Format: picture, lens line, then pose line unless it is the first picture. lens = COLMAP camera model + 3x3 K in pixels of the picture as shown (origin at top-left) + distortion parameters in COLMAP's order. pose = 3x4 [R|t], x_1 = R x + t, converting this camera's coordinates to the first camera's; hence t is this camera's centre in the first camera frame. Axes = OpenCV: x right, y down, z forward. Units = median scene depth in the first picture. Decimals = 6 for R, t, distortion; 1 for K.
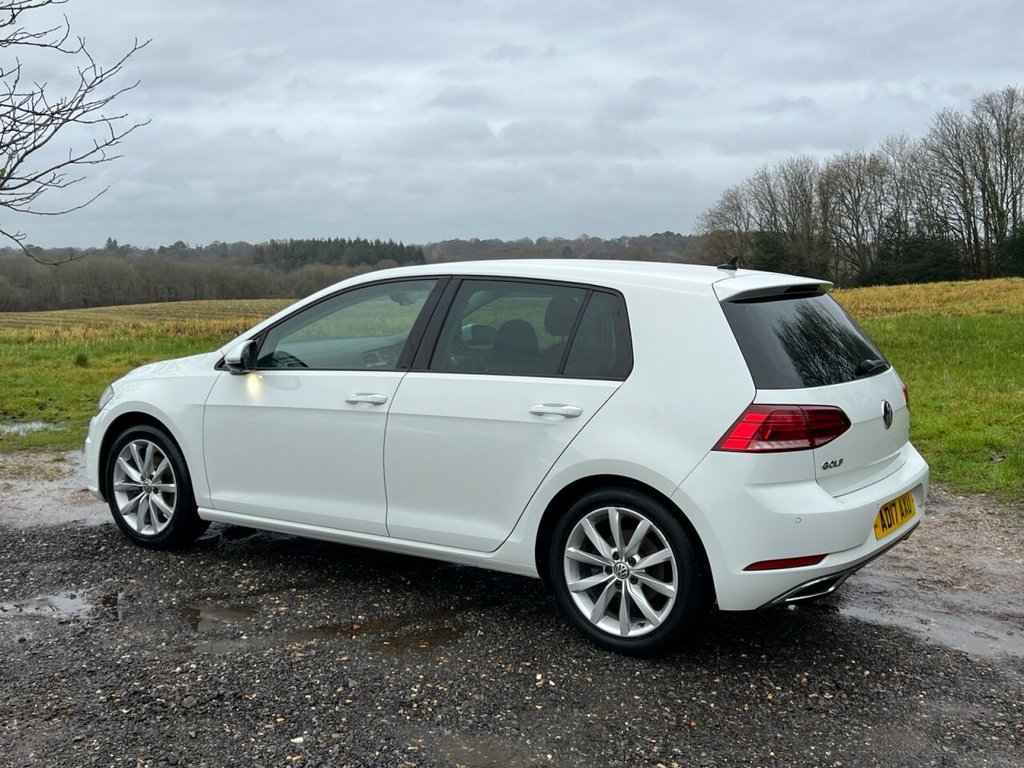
lens RADIAL K [[1159.7, 0, 518.8], [0, 1159.7, 384.6], [0, 0, 1]] dist [0.049442, 0.000000]
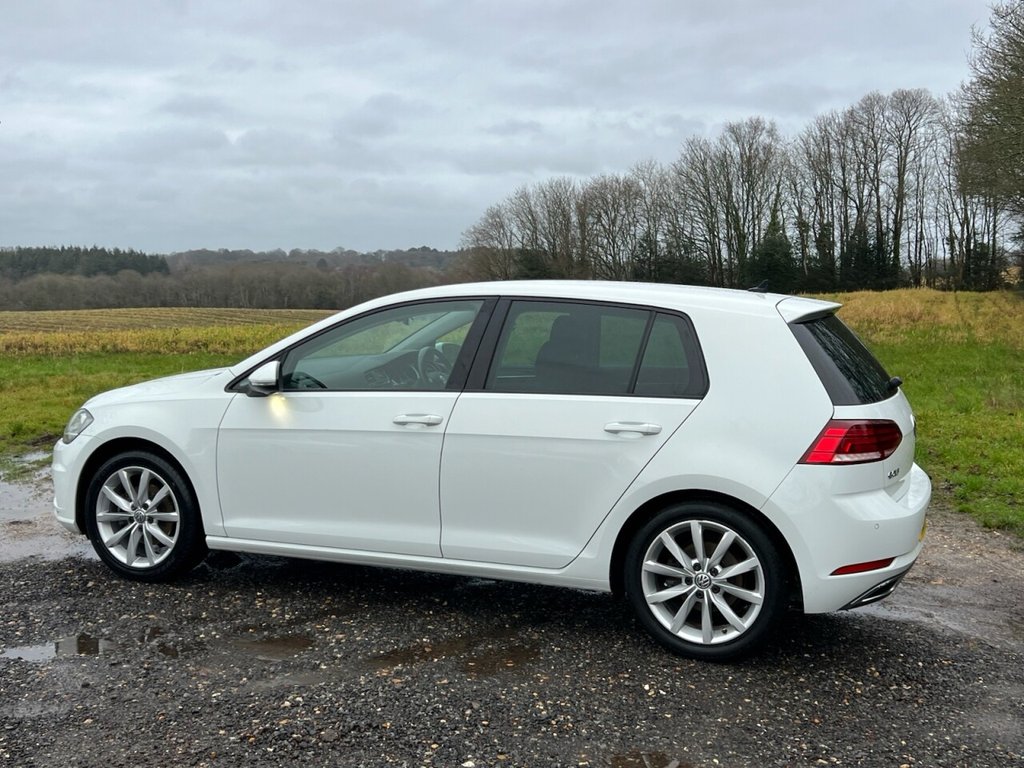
lens RADIAL K [[1159.7, 0, 524.7], [0, 1159.7, 398.1], [0, 0, 1]] dist [0.049442, 0.000000]
pose [[0.975196, -0.011412, 0.221050, -0.261409], [0.011540, 0.999933, 0.000714, -0.005969], [-0.221044, 0.001854, 0.975262, 0.013855]]
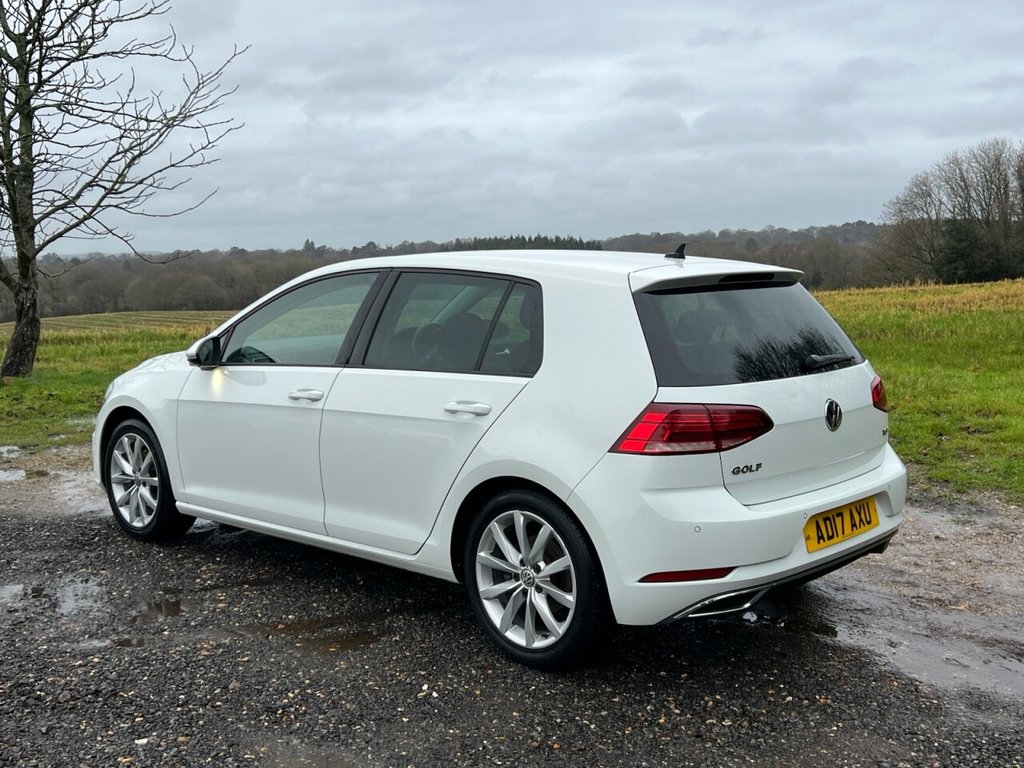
lens RADIAL K [[1159.7, 0, 509.1], [0, 1159.7, 379.3], [0, 0, 1]] dist [0.049442, 0.000000]
pose [[0.985458, 0.002795, -0.169896, 0.205874], [-0.002886, 0.999996, -0.000292, -0.001120], [0.169895, 0.000778, 0.985462, 0.058009]]
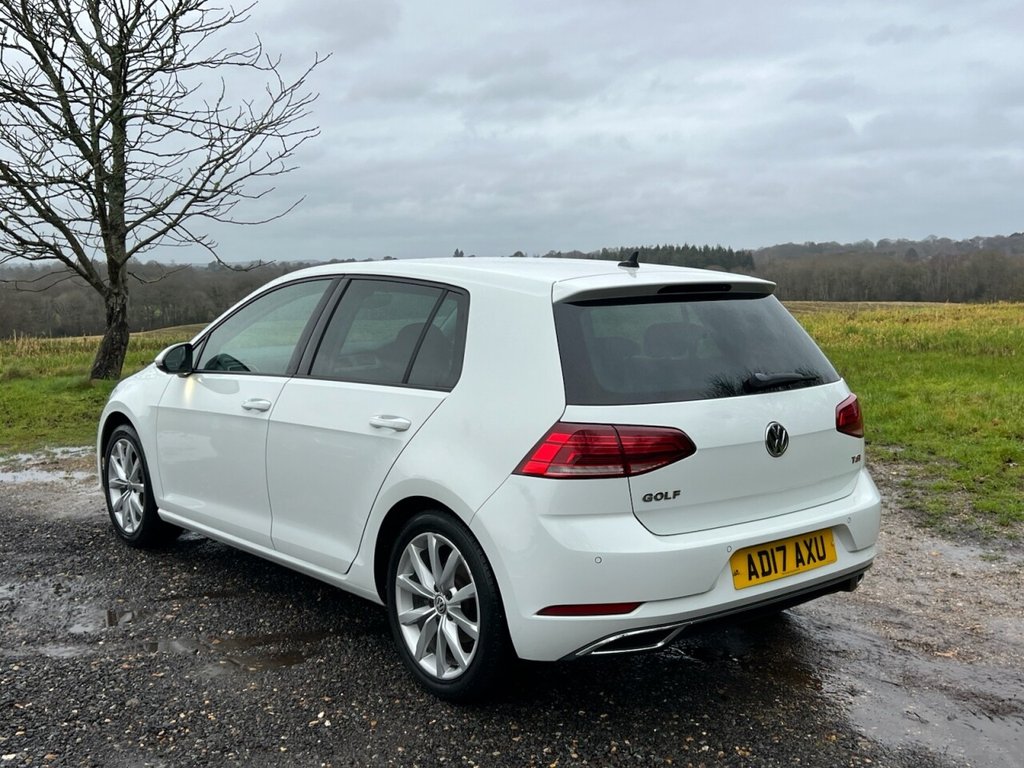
lens RADIAL K [[1159.7, 0, 515.2], [0, 1159.7, 400.8], [0, 0, 1]] dist [0.049442, 0.000000]
pose [[0.956427, 0.024501, -0.290942, 0.351791], [-0.022155, 0.999690, 0.011353, -0.006590], [0.291130, -0.004412, 0.956673, 0.143835]]
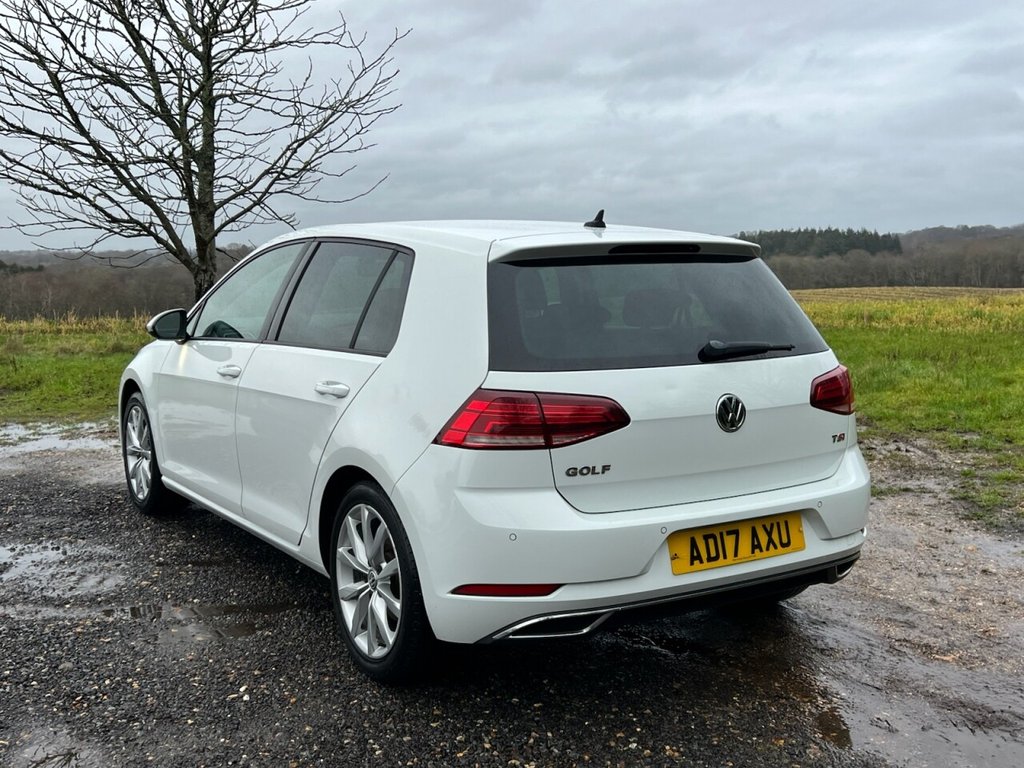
lens RADIAL K [[1159.7, 0, 497.0], [0, 1159.7, 391.4], [0, 0, 1]] dist [0.049442, 0.000000]
pose [[0.908859, 0.042129, -0.414970, 0.456704], [-0.037215, 0.999109, 0.019926, 0.002049], [0.415440, -0.002667, 0.909617, 0.232221]]
